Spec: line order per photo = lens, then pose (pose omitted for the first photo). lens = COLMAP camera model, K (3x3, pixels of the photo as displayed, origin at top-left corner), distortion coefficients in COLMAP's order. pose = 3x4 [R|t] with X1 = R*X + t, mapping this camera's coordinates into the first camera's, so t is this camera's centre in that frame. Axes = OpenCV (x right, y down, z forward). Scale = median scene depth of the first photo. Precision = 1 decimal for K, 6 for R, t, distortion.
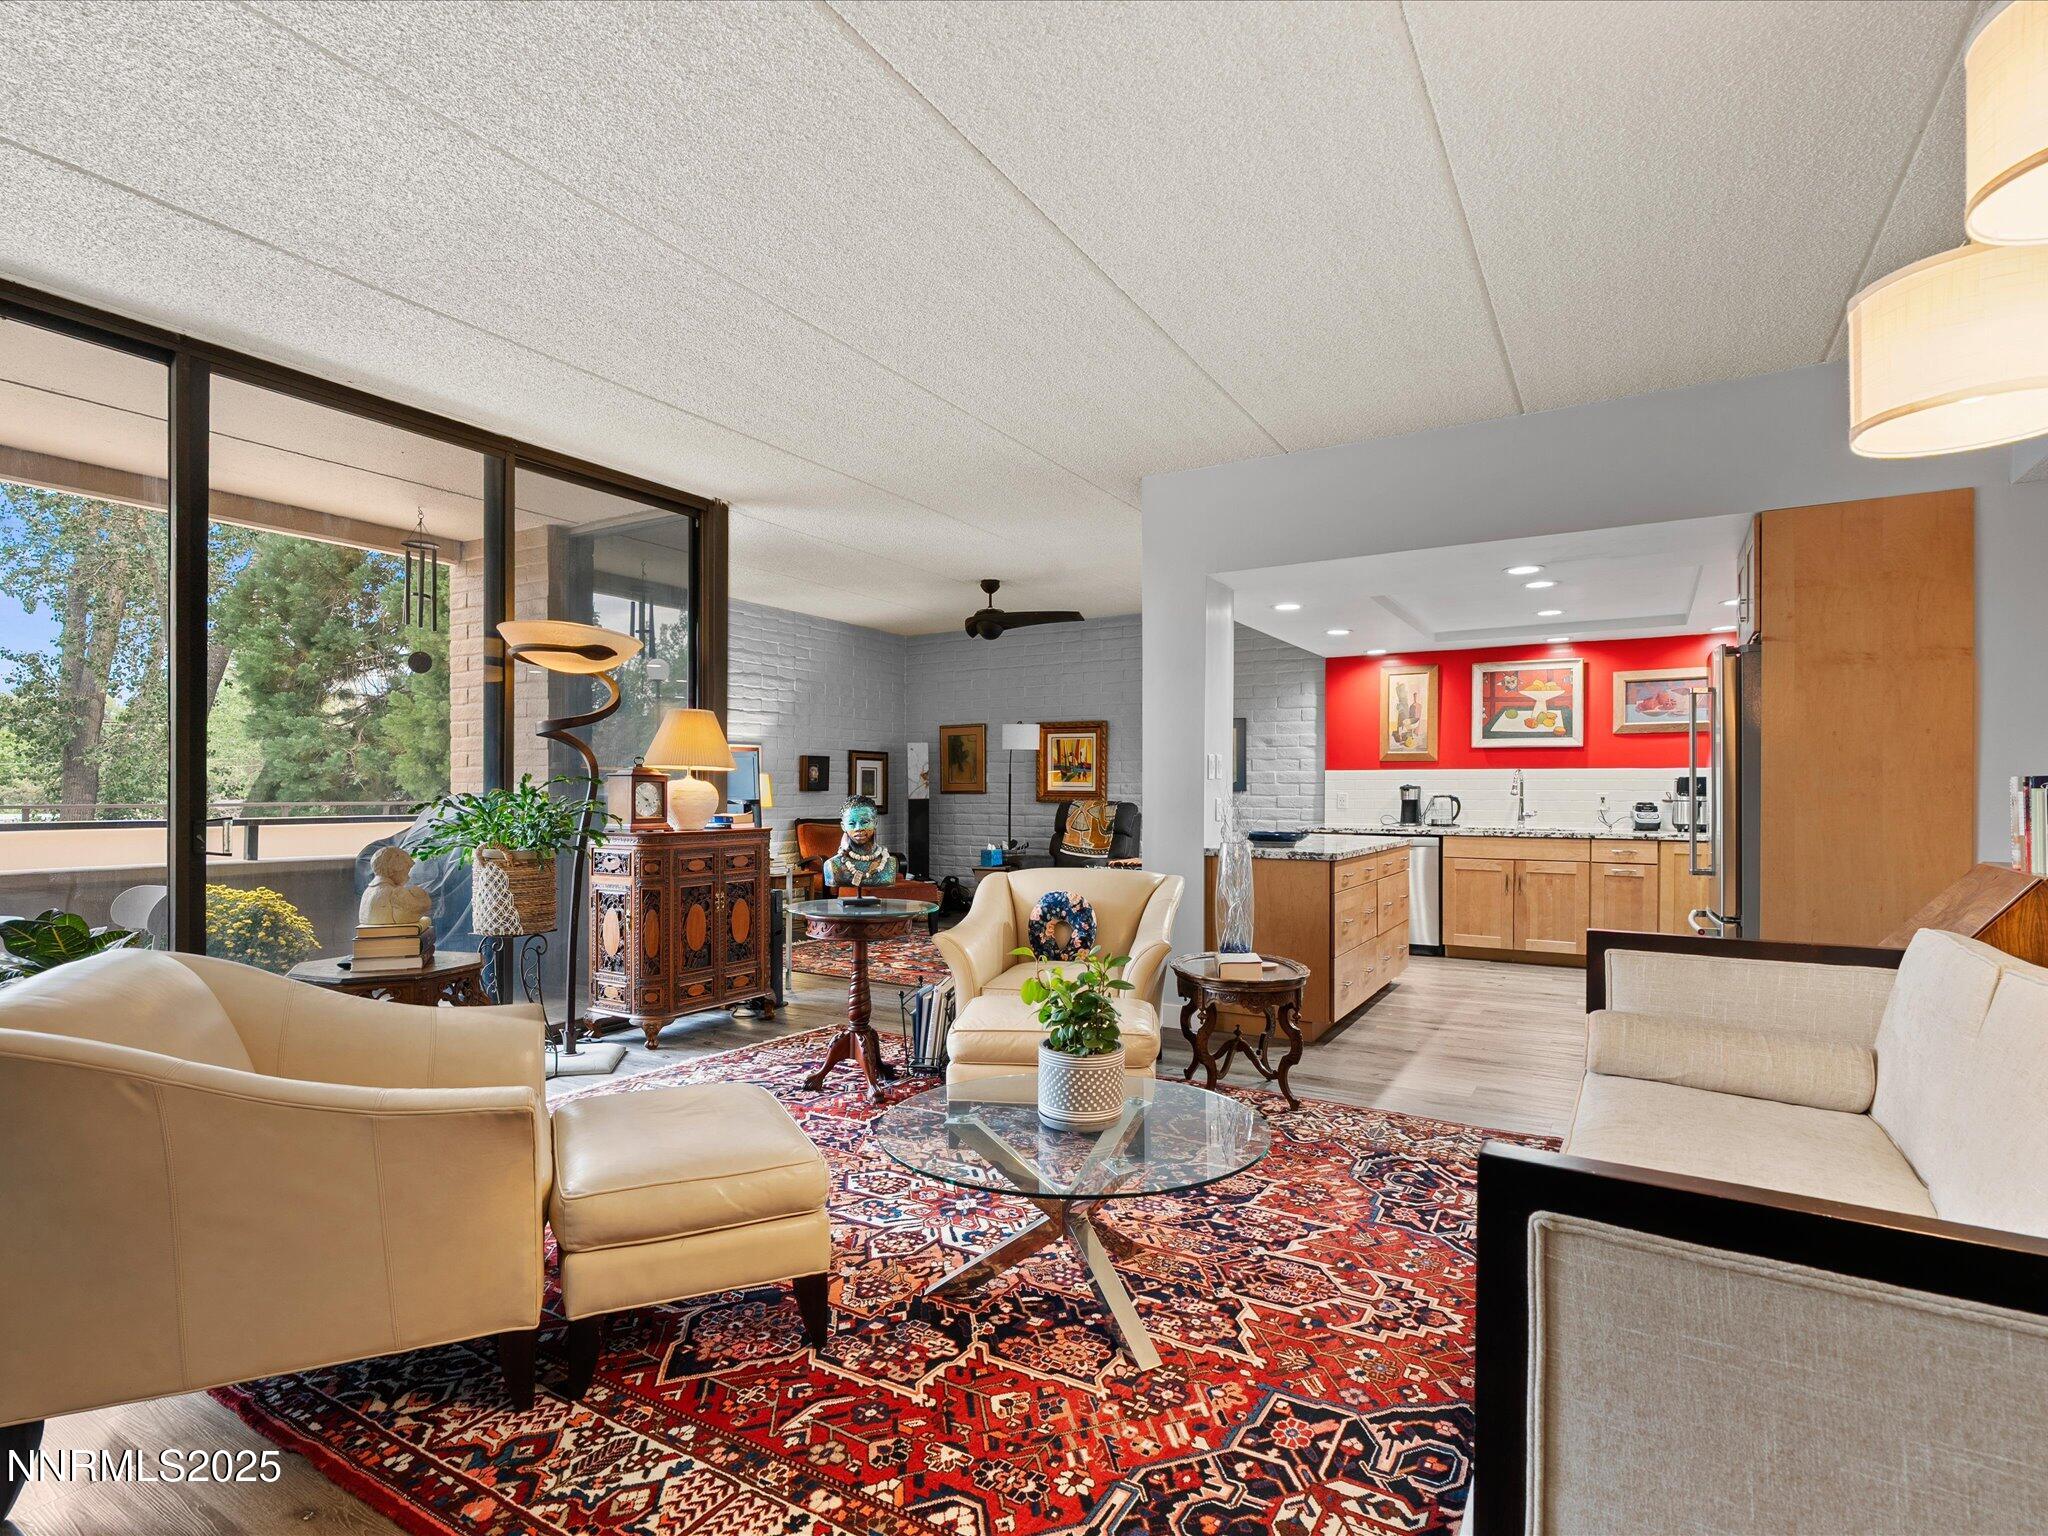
lens RADIAL K [[1046.3, 0, 1011.6], [0, 1046.3, 787.0], [0, 0, 1]] dist [-0.003930, 0.000901]
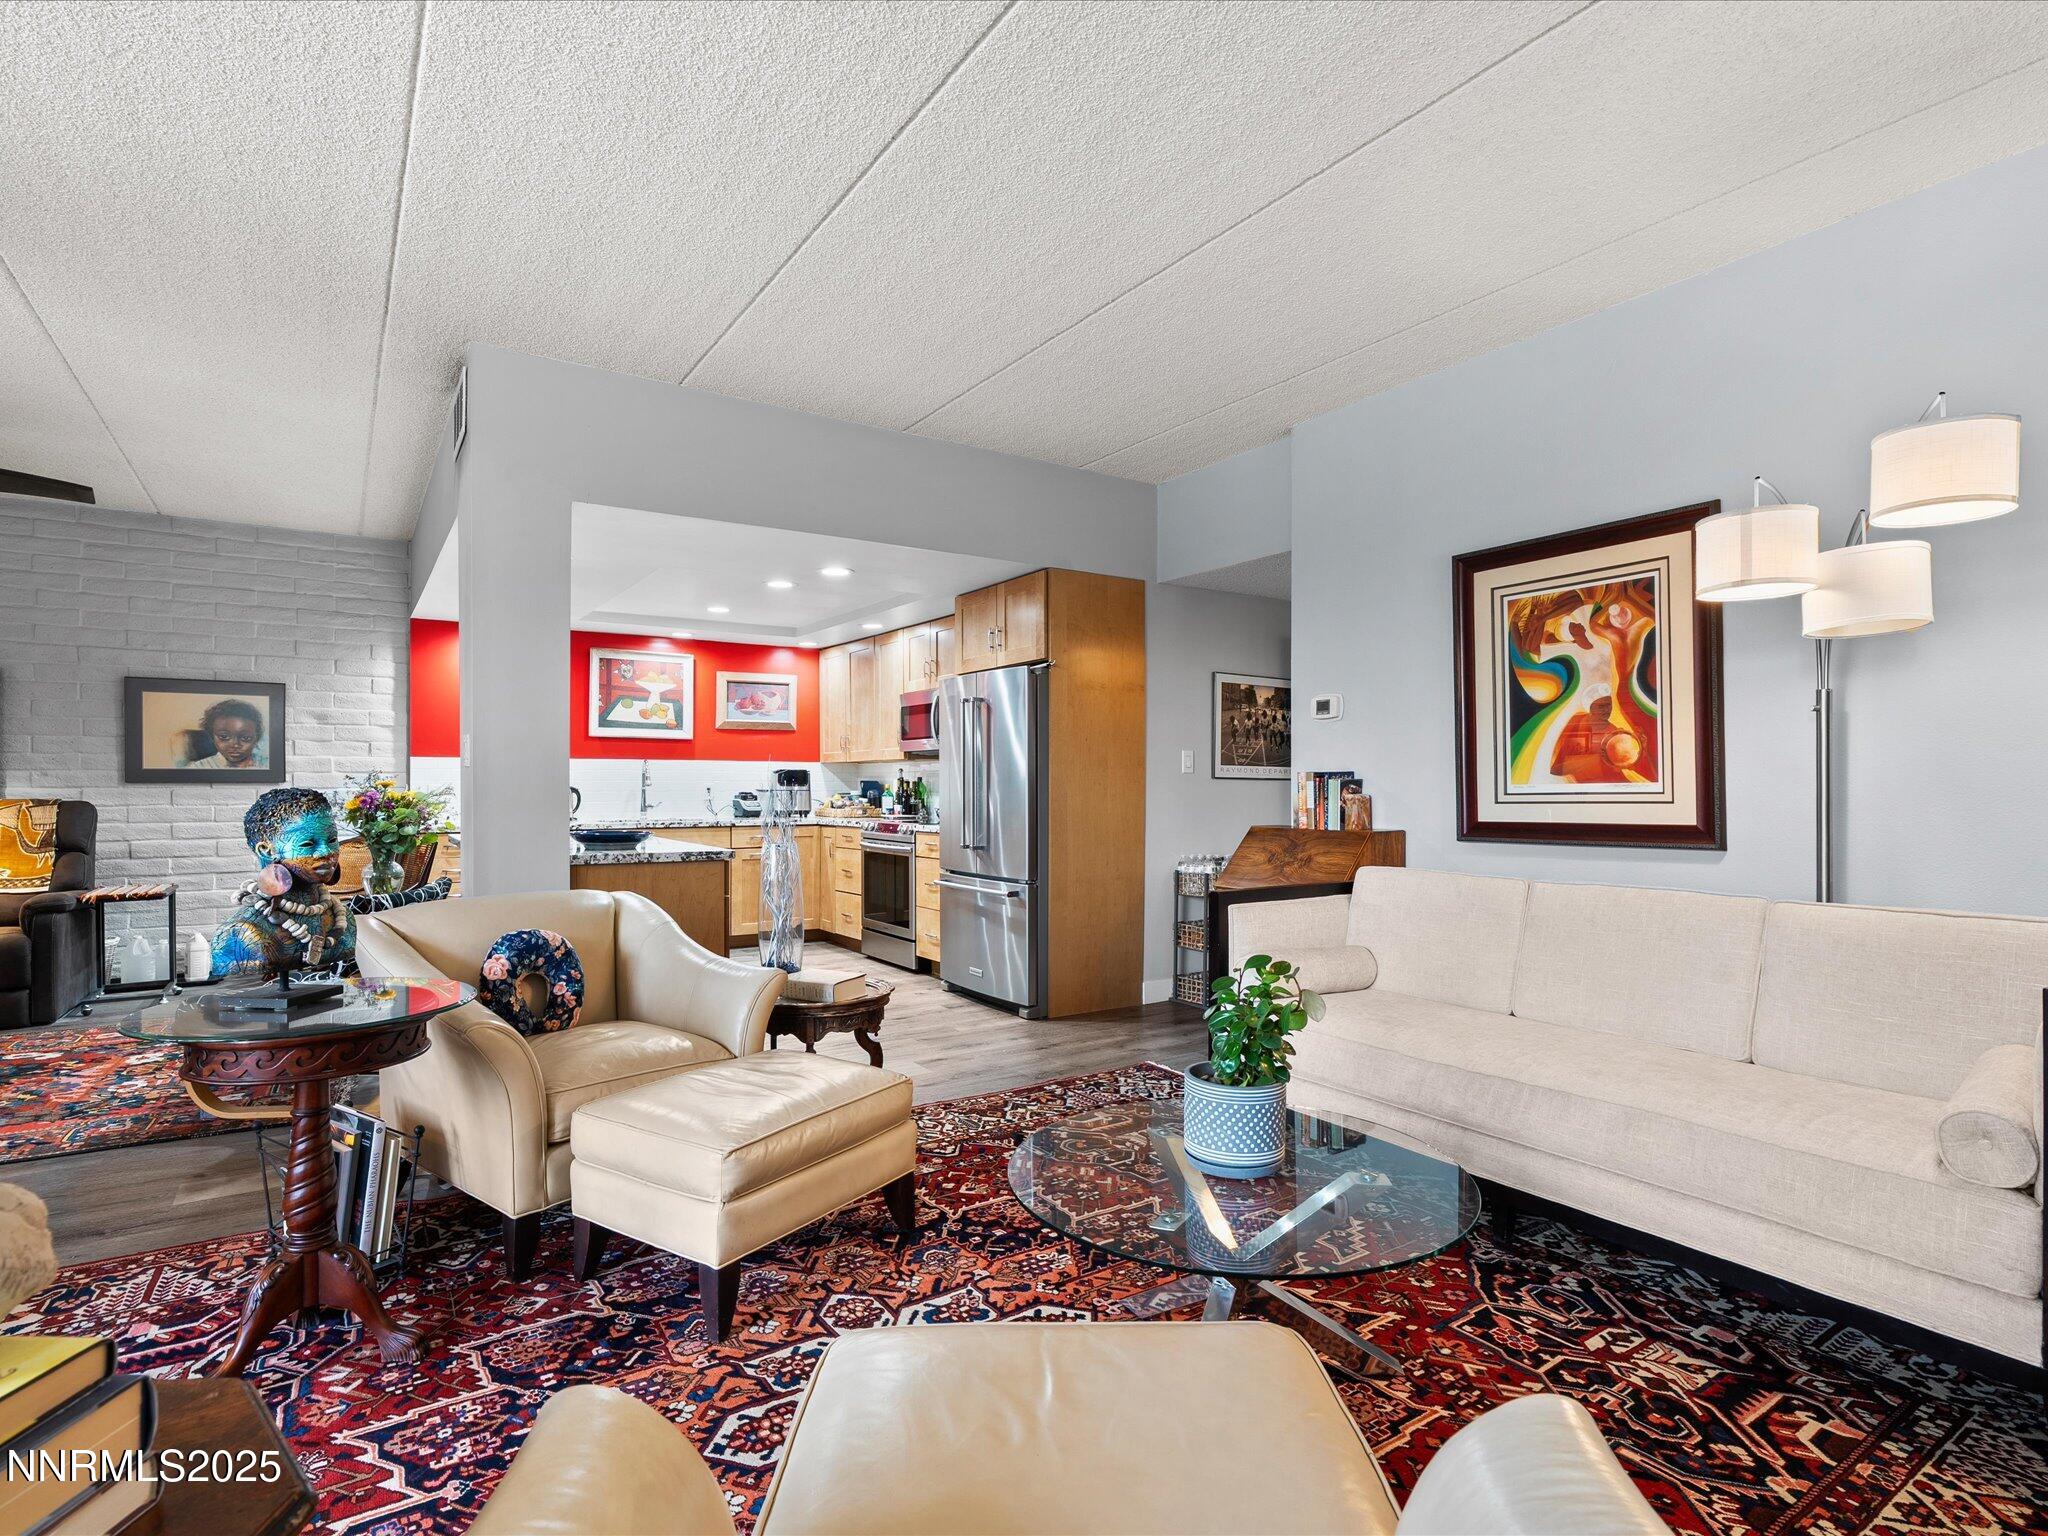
lens RADIAL K [[1033.3, 0, 1020.7], [0, 1033.3, 786.8], [0, 0, 1]] dist [-0.005431, 0.000532]
pose [[0.425472, -0.005328, 0.904956, -0.263366], [-0.001544, 0.999977, 0.006613, 0.001635], [-0.904970, -0.004211, 0.425454, 0.271279]]
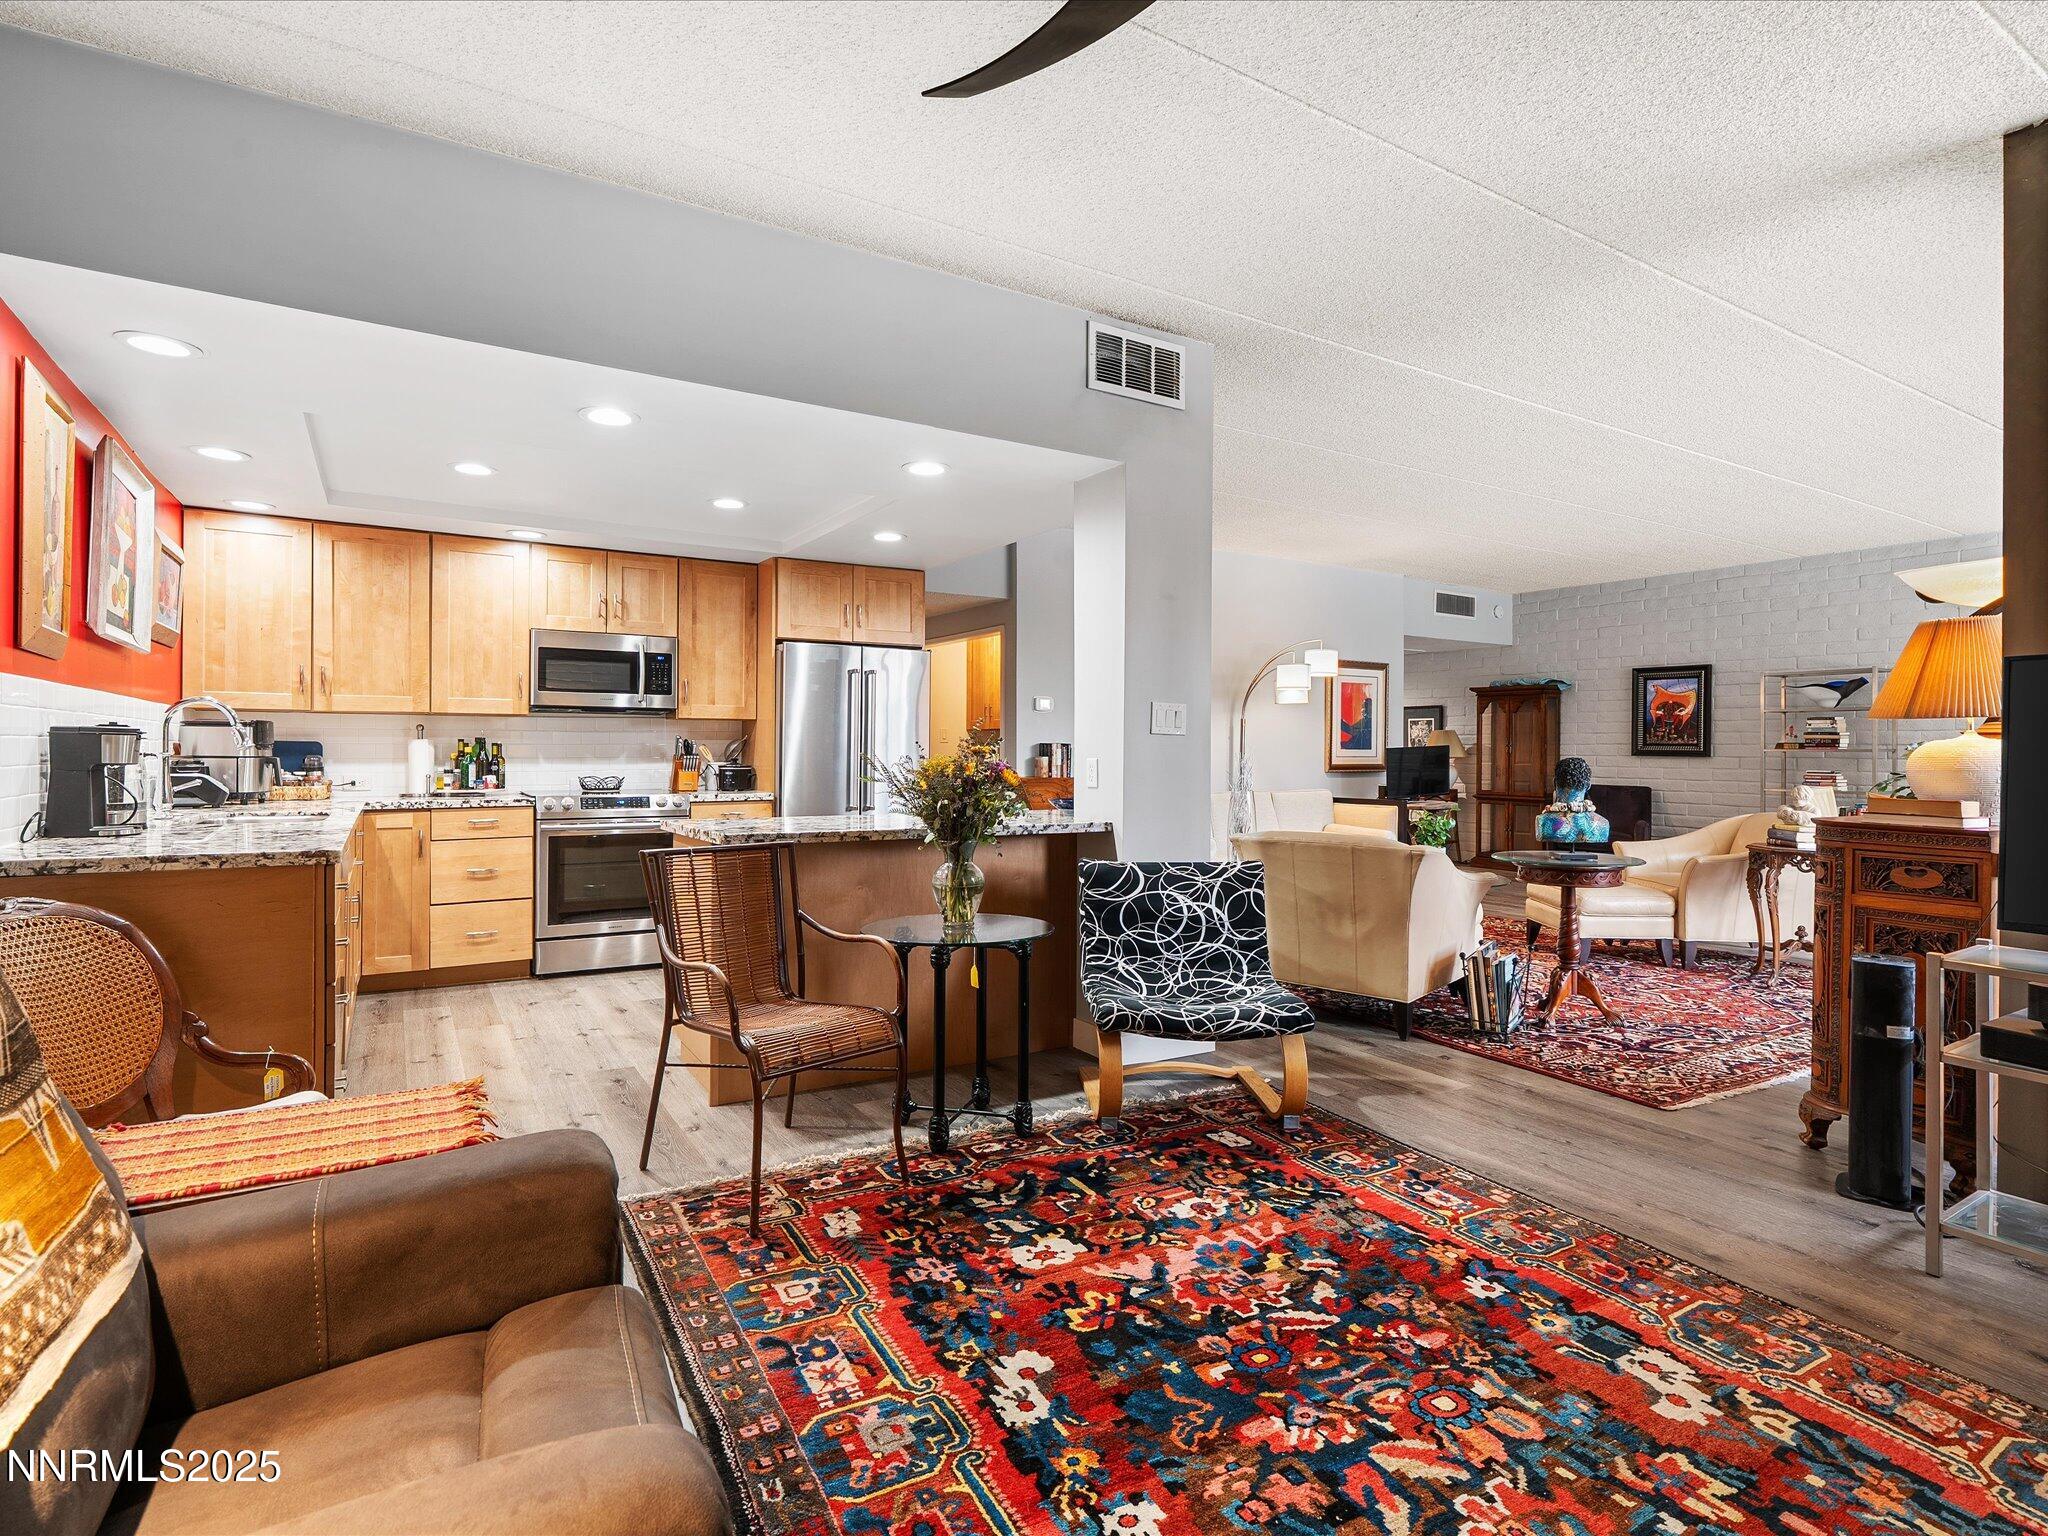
lens RADIAL K [[1036.3, 0, 1015.6], [0, 1036.3, 734.2], [0, 0, 1]] dist [-0.002727, 0.000066]
pose [[-0.885392, -0.002476, 0.464839, -0.078876], [-0.010680, 0.999830, -0.015017, 0.003633], [-0.464723, -0.018261, -0.885268, 1.307493]]
